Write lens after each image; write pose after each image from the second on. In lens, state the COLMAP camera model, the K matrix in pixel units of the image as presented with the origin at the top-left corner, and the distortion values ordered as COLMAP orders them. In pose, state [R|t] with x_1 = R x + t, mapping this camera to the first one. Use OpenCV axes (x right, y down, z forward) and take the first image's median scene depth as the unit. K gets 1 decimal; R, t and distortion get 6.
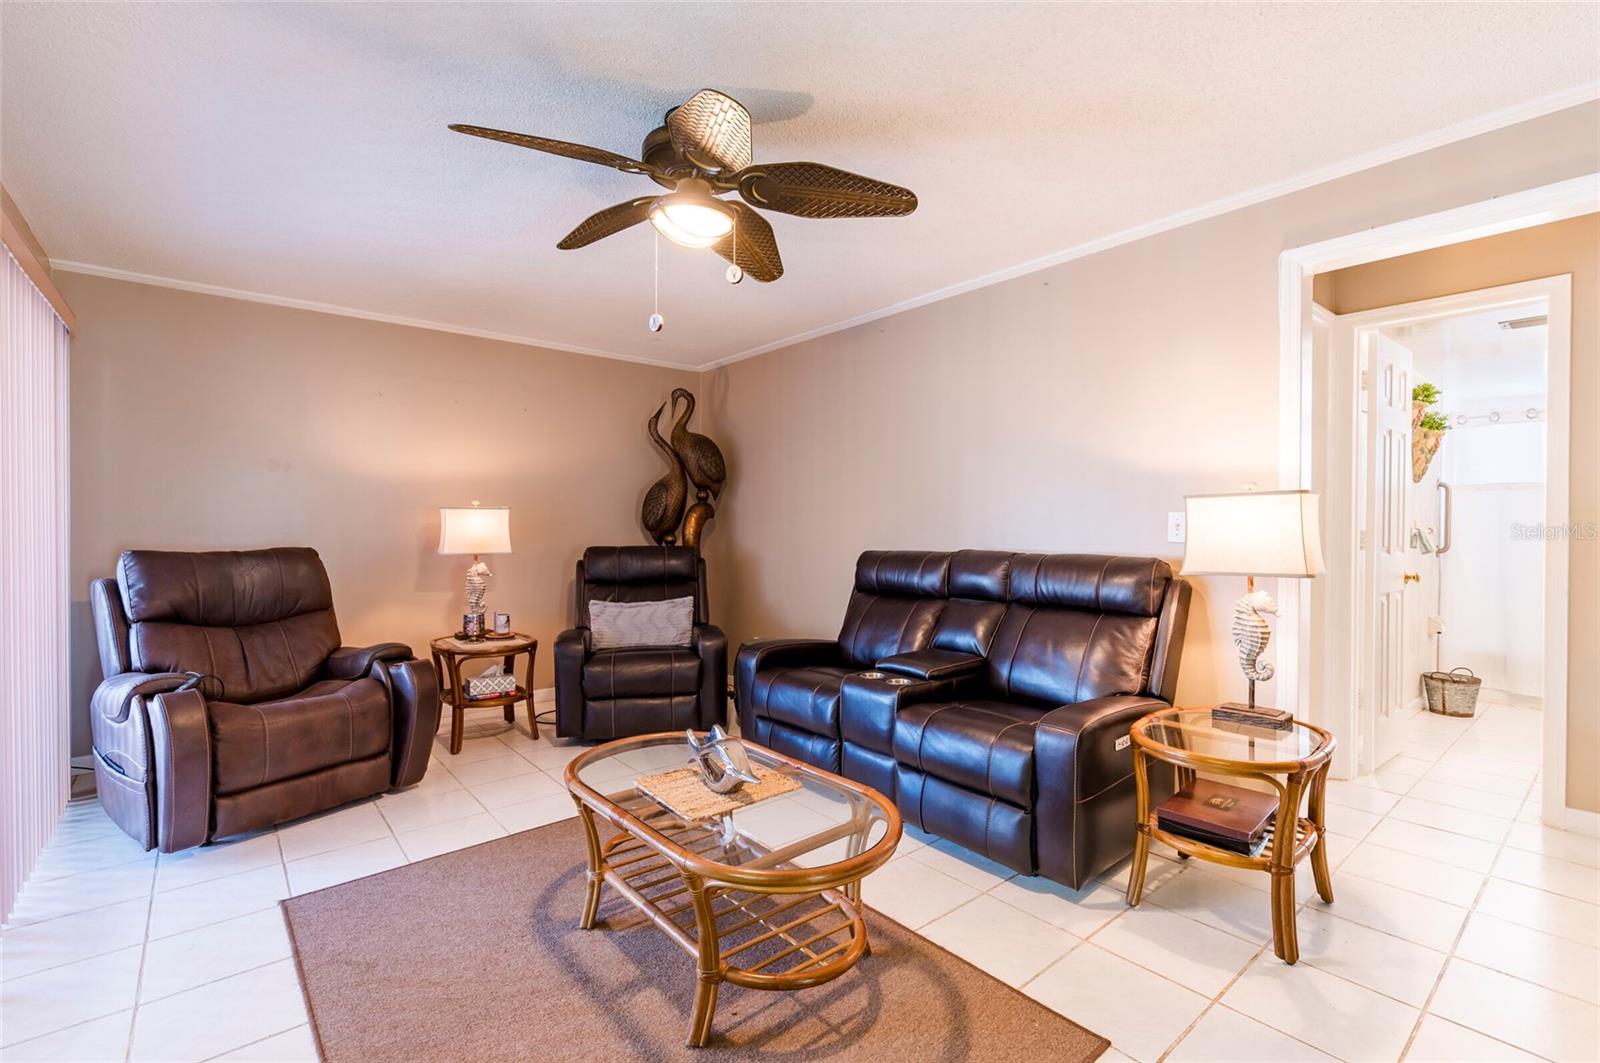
lens RADIAL K [[721.5, 0, 805.4], [0, 721.5, 529.1], [0, 0, 1]] dist [-0.002265, -0.001104]
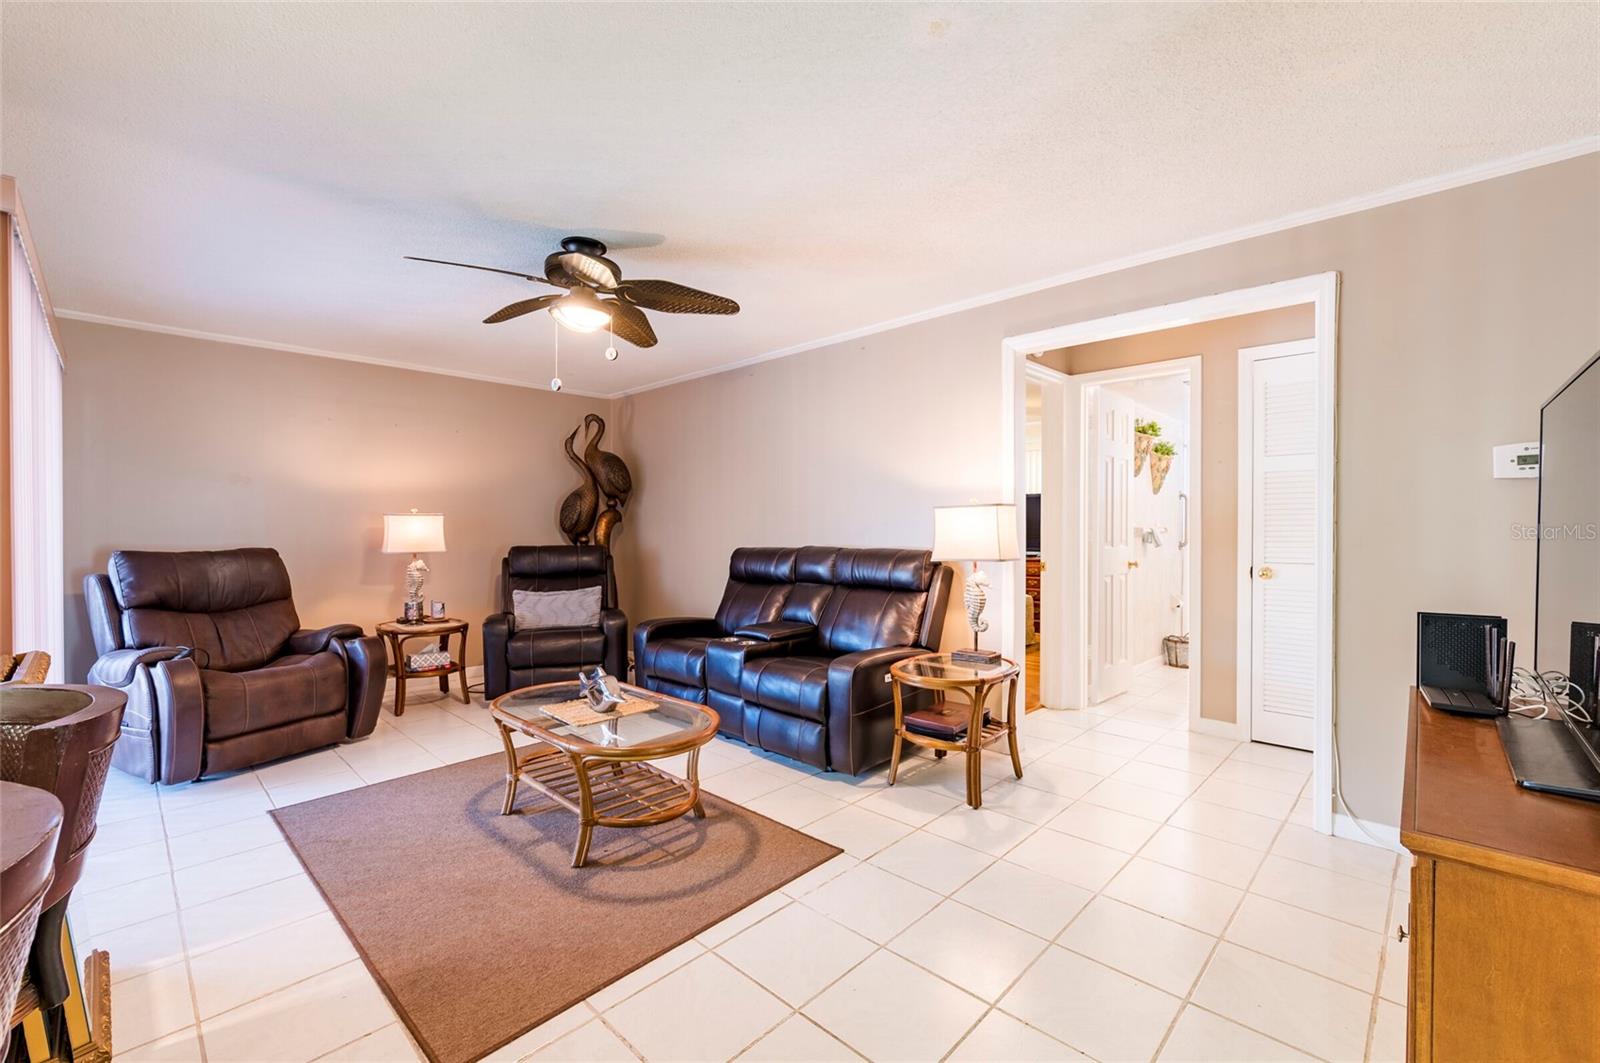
lens RADIAL K [[676.3, 0, 805.1], [0, 676.3, 529.4], [0, 0, 1]] dist [-0.003908, -0.000979]
pose [[0.994252, -0.004012, 0.106994, 0.095331], [0.004218, 0.999990, -0.001697, 0.000308], [-0.106986, 0.002139, 0.994258, -0.258937]]
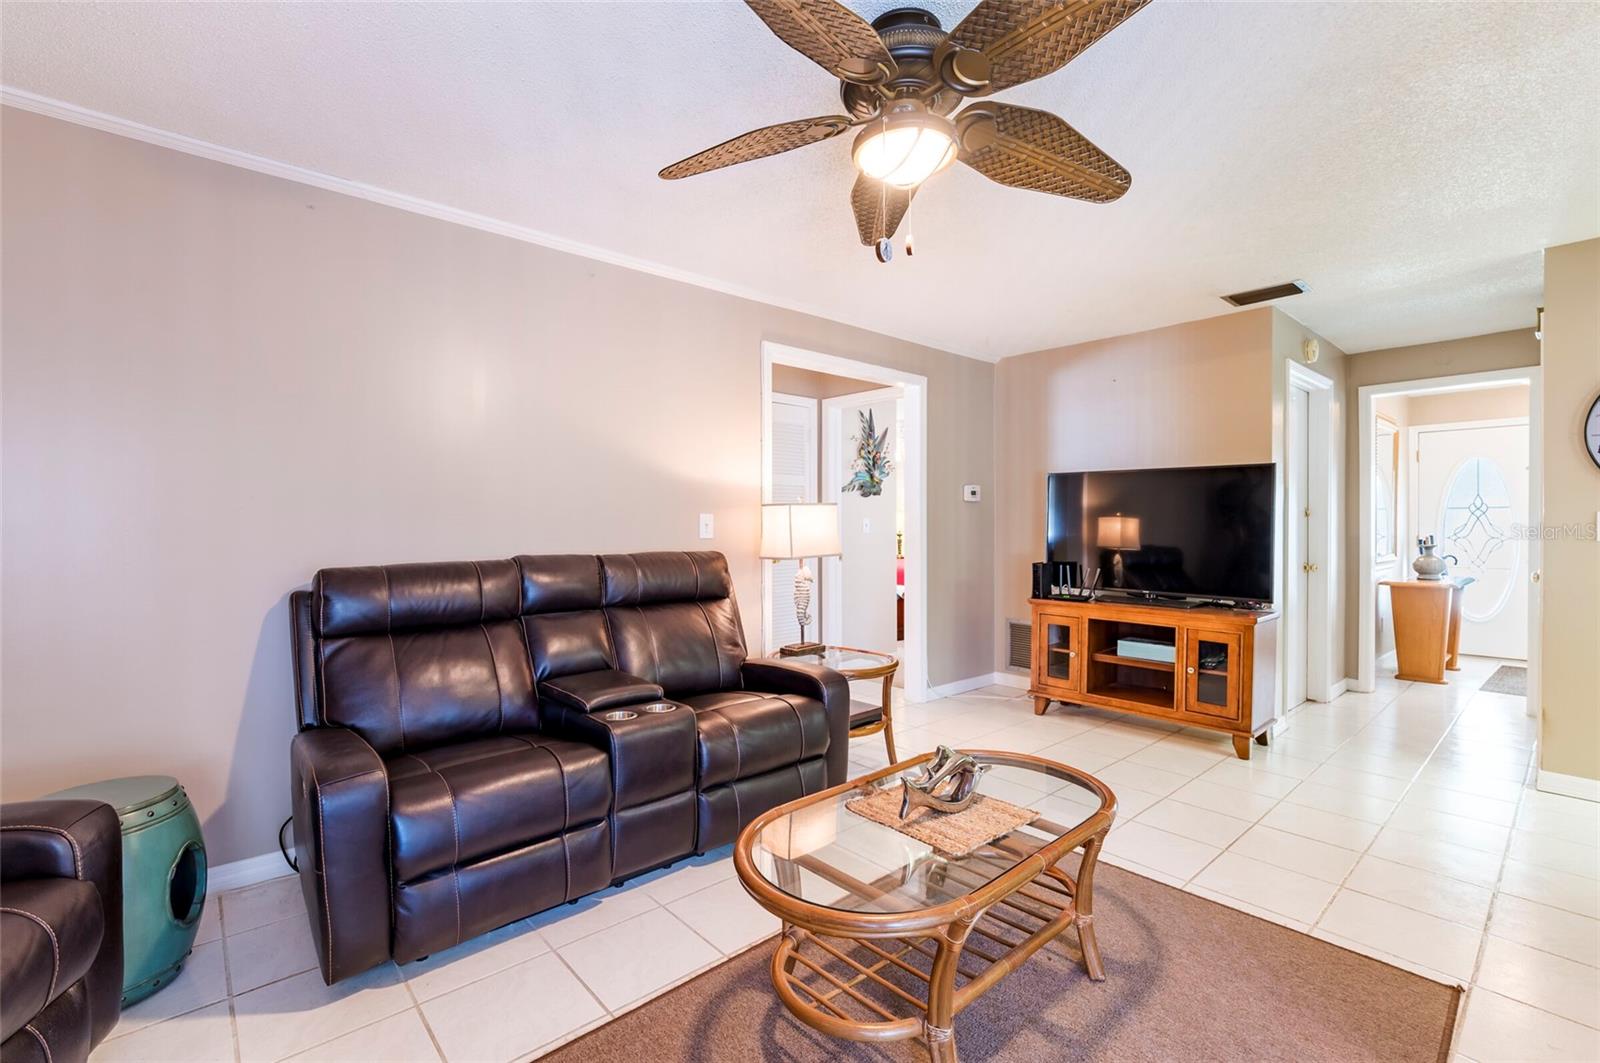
lens RADIAL K [[703.0, 0, 807.5], [0, 703.0, 533.0], [0, 0, 1]] dist [-0.002867, -0.000475]
pose [[-0.034426, -0.015196, 0.999292, -0.662476], [0.007429, 0.999853, 0.015460, -0.007908], [-0.999380, 0.007956, -0.034308, 0.795223]]
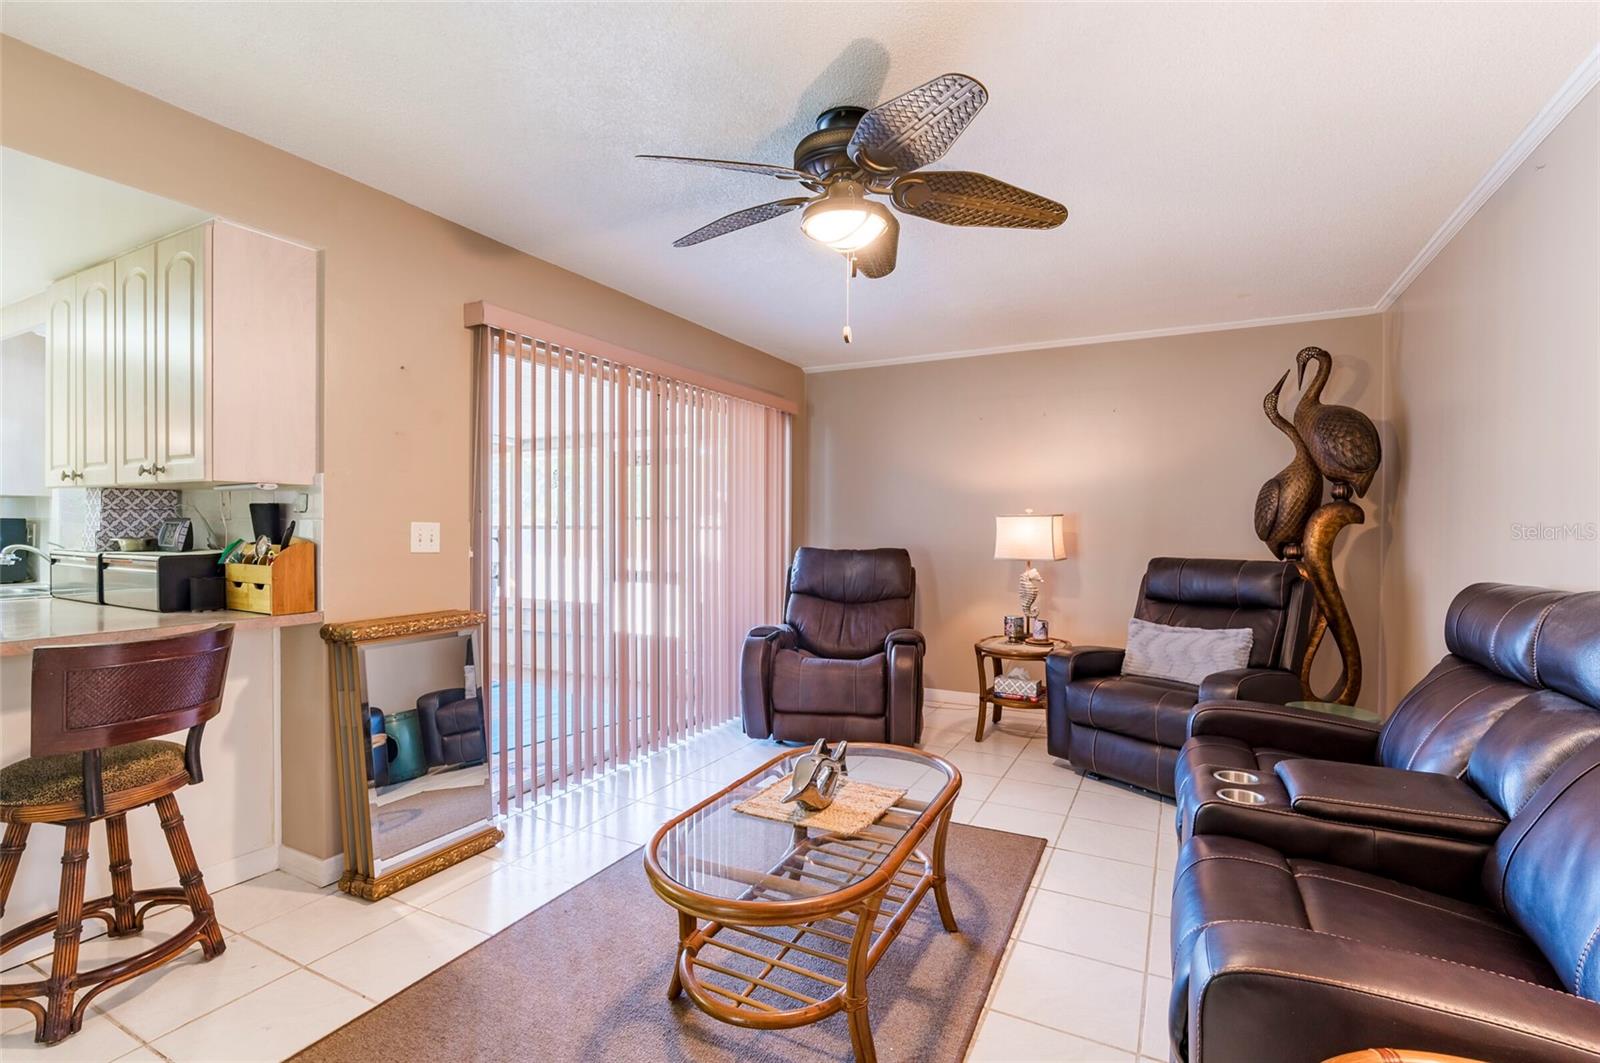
lens RADIAL K [[721.5, 0, 799.1], [0, 721.5, 530.3], [0, 0, 1]] dist [-0.002265, -0.001104]
pose [[0.379819, 0.003608, -0.925054, 0.513310], [-0.007384, 0.999972, 0.000869, -0.008984], [0.925032, 0.006500, 0.379835, 0.400280]]
